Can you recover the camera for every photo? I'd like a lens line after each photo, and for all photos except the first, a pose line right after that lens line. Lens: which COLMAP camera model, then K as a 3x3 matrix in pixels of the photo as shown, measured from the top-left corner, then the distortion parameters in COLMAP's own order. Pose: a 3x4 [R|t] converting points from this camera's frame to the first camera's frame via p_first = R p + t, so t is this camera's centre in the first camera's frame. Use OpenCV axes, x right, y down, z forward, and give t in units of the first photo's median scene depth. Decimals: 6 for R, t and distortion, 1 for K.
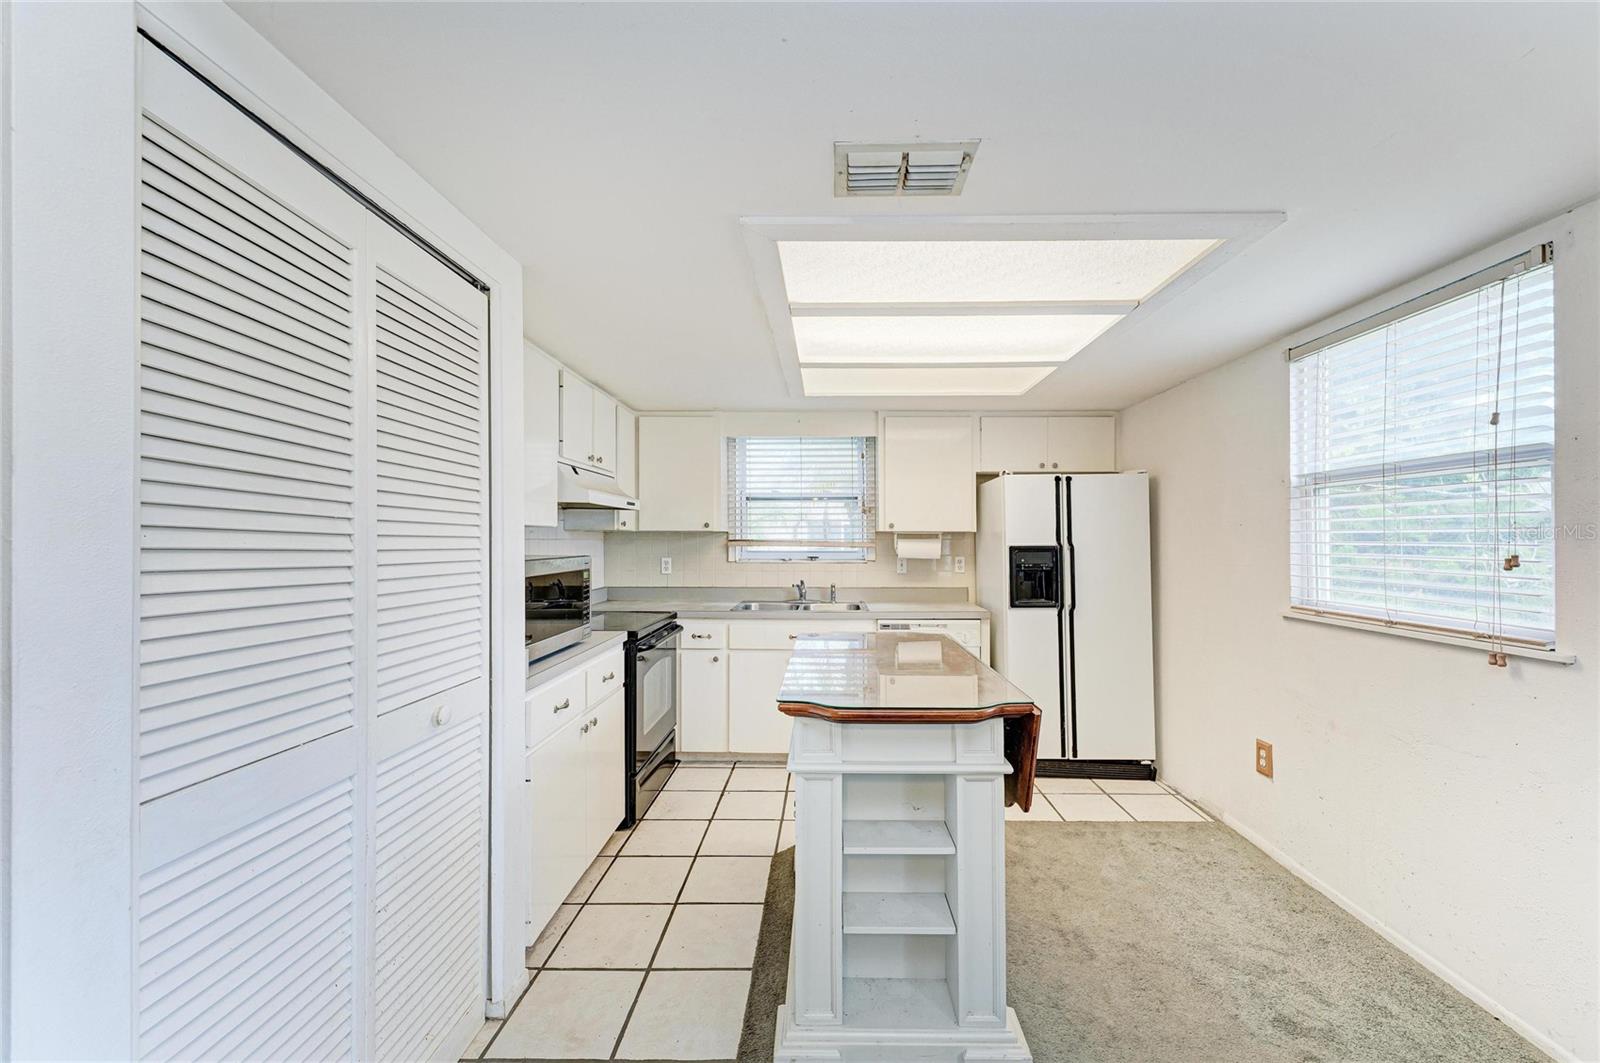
lens RADIAL K [[624.0, 0, 809.8], [0, 624.0, 541.4], [0, 0, 1]] dist [0.022974, -0.008104]
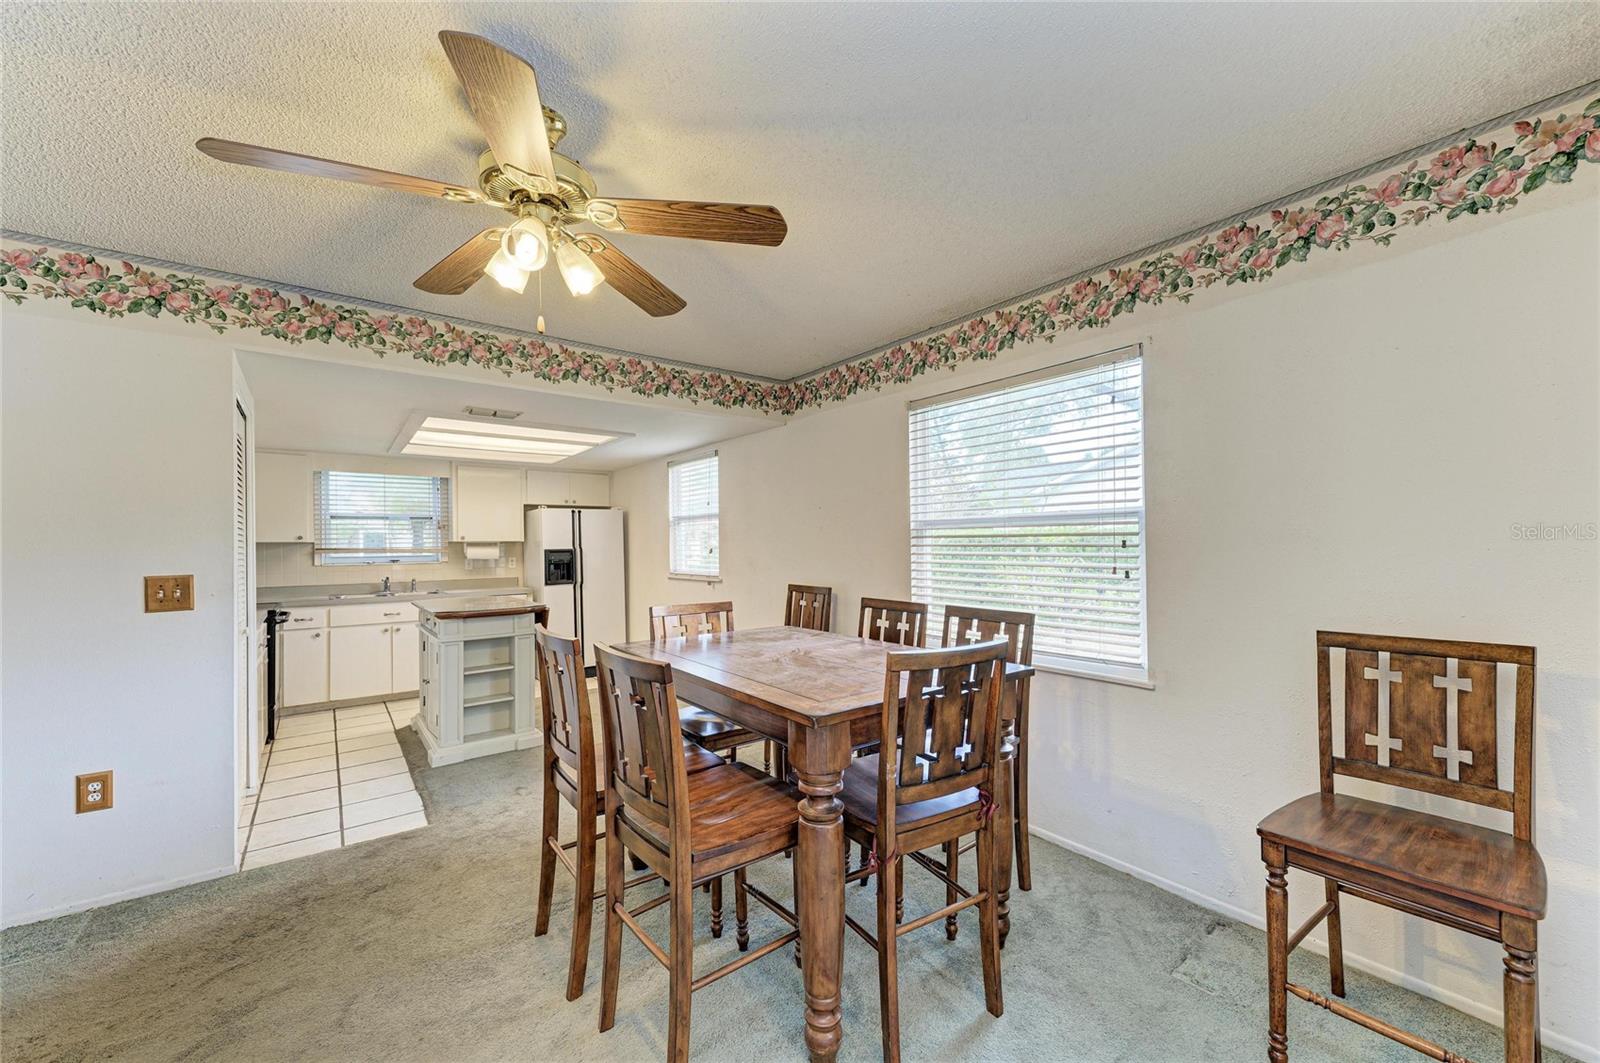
lens RADIAL K [[619.3, 0, 837.6], [0, 619.3, 543.3], [0, 0, 1]] dist [0.011973, 0.000273]
pose [[0.748838, -0.008039, 0.662704, -0.206093], [0.014362, 0.999888, -0.004100, 0.008114], [-0.662597, 0.012588, 0.748870, -0.802453]]
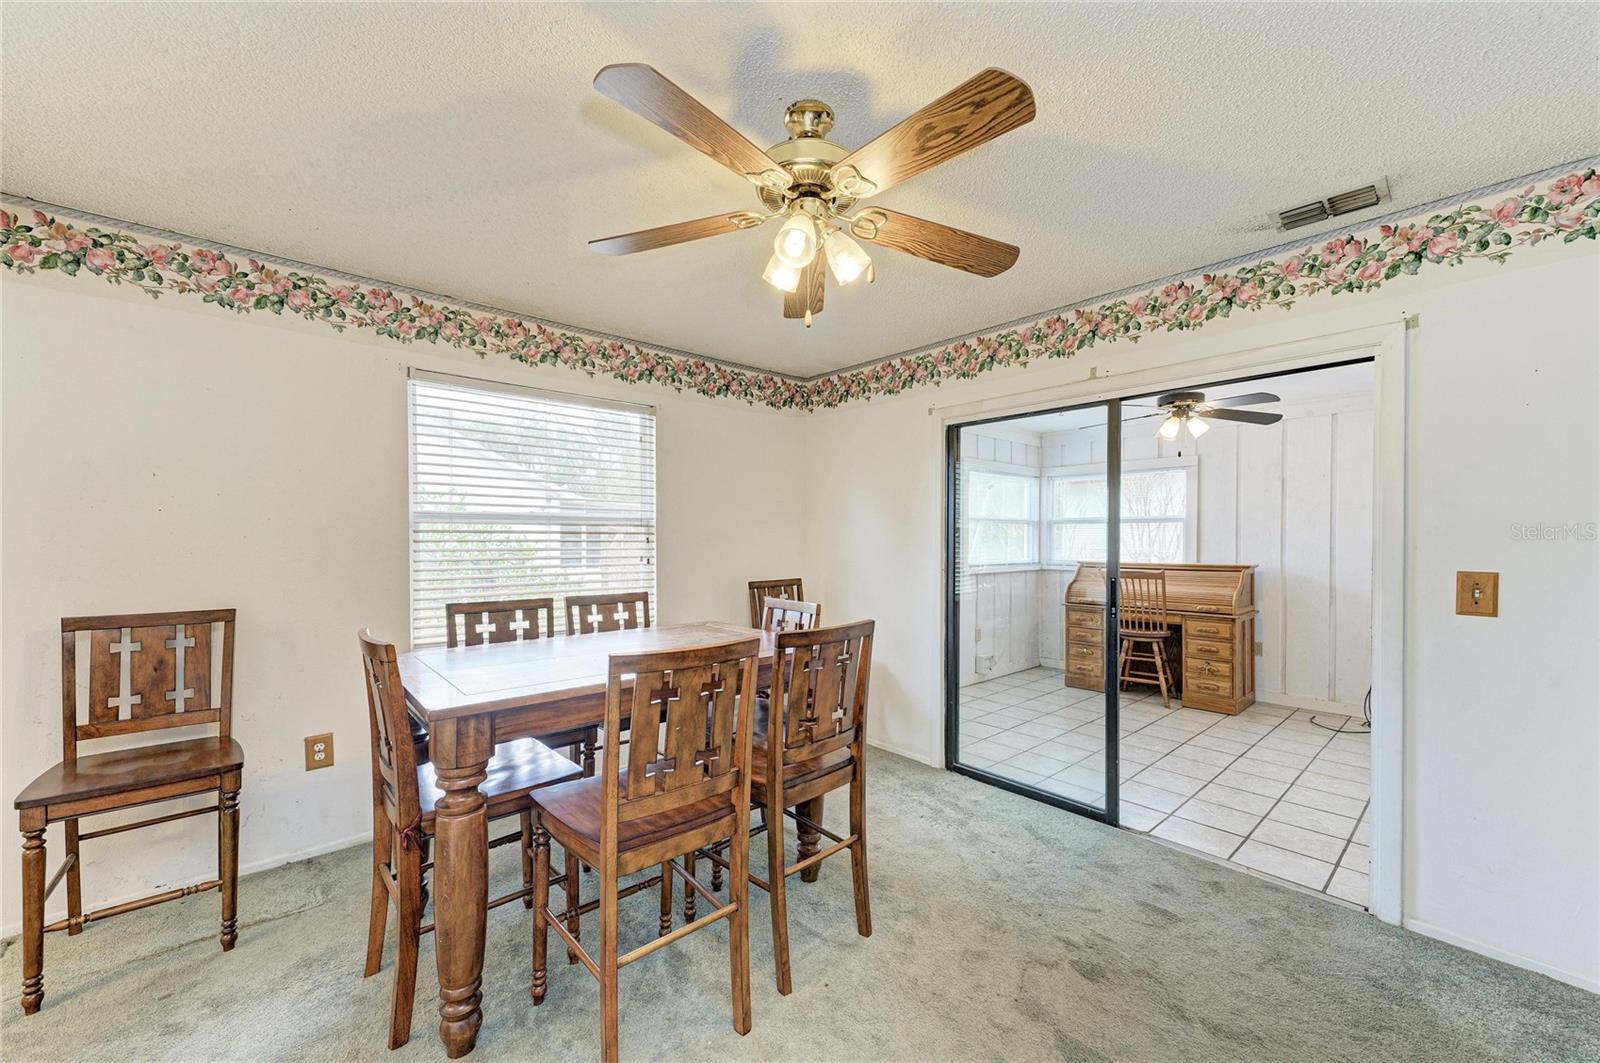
lens RADIAL K [[624.0, 0, 809.8], [0, 624.0, 541.4], [0, 0, 1]] dist [0.022974, -0.008104]
pose [[-0.682956, -0.005798, 0.730437, -0.411195], [0.001764, 0.999952, 0.009586, 0.002033], [-0.730458, 0.007835, -0.682913, 0.036341]]
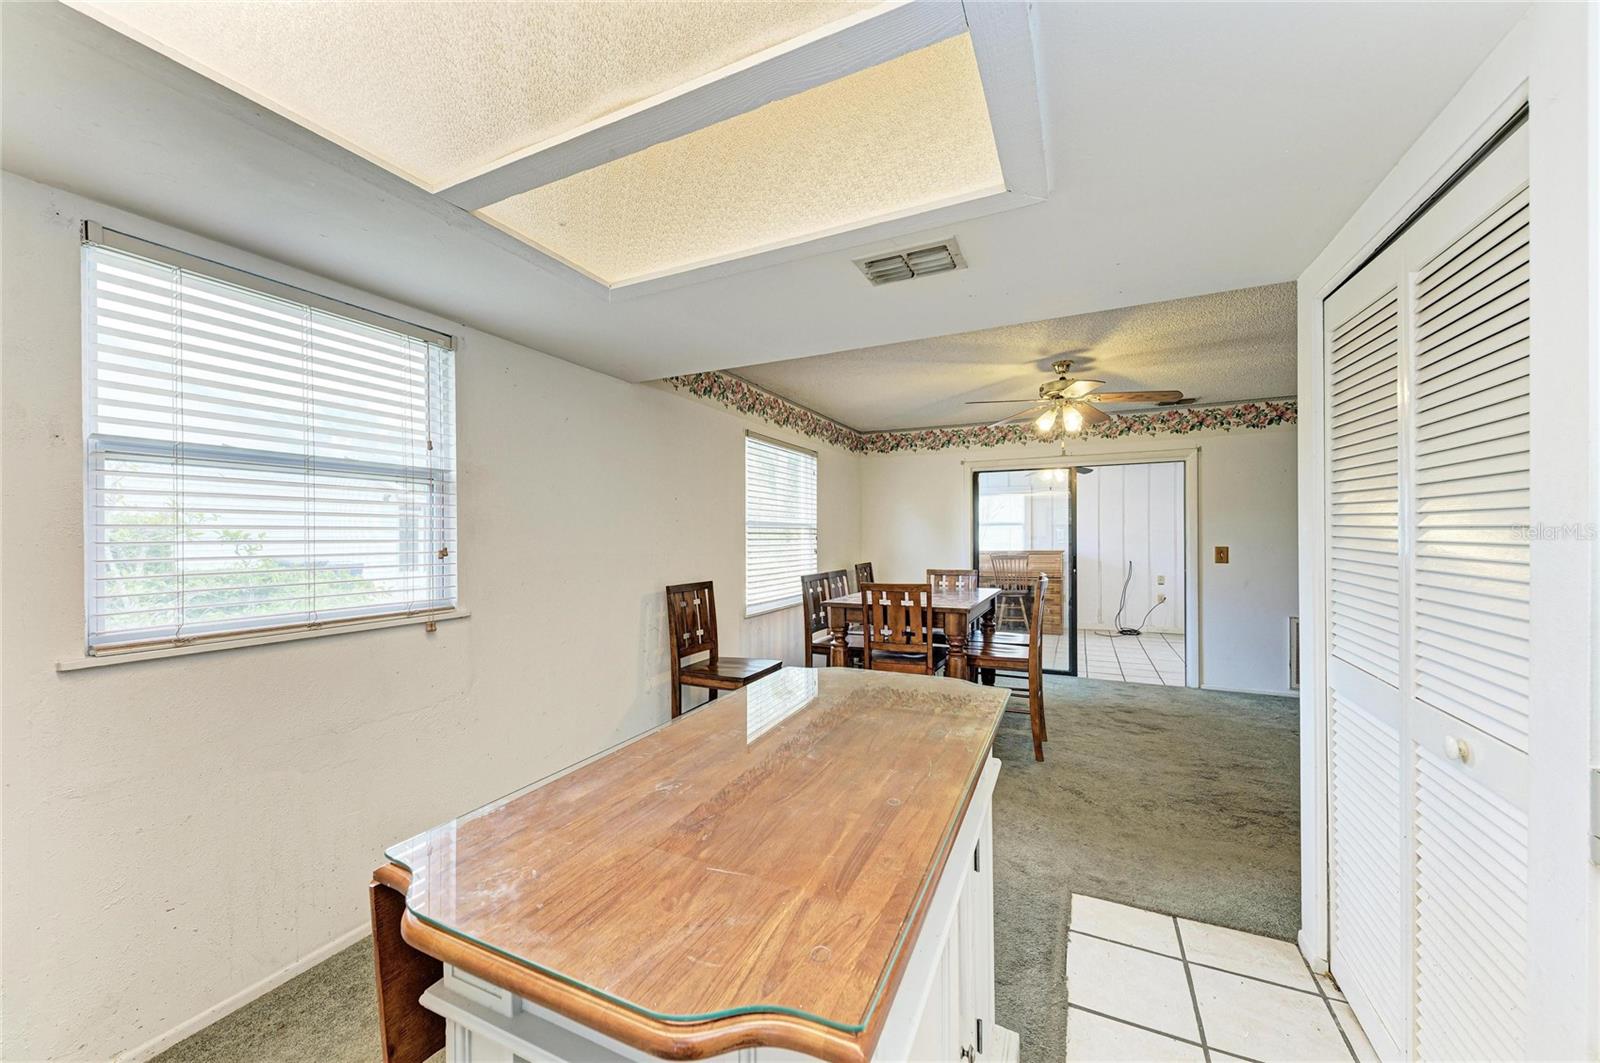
lens RADIAL K [[587.4, 0, 808.7], [0, 587.4, 534.2], [0, 0, 1]] dist [0.009869, -0.004427]
pose [[-0.915394, 0.006482, 0.402507, -0.066628], [0.007272, 0.999973, 0.000435, -0.001307], [-0.402493, 0.003326, -0.915417, 0.898318]]
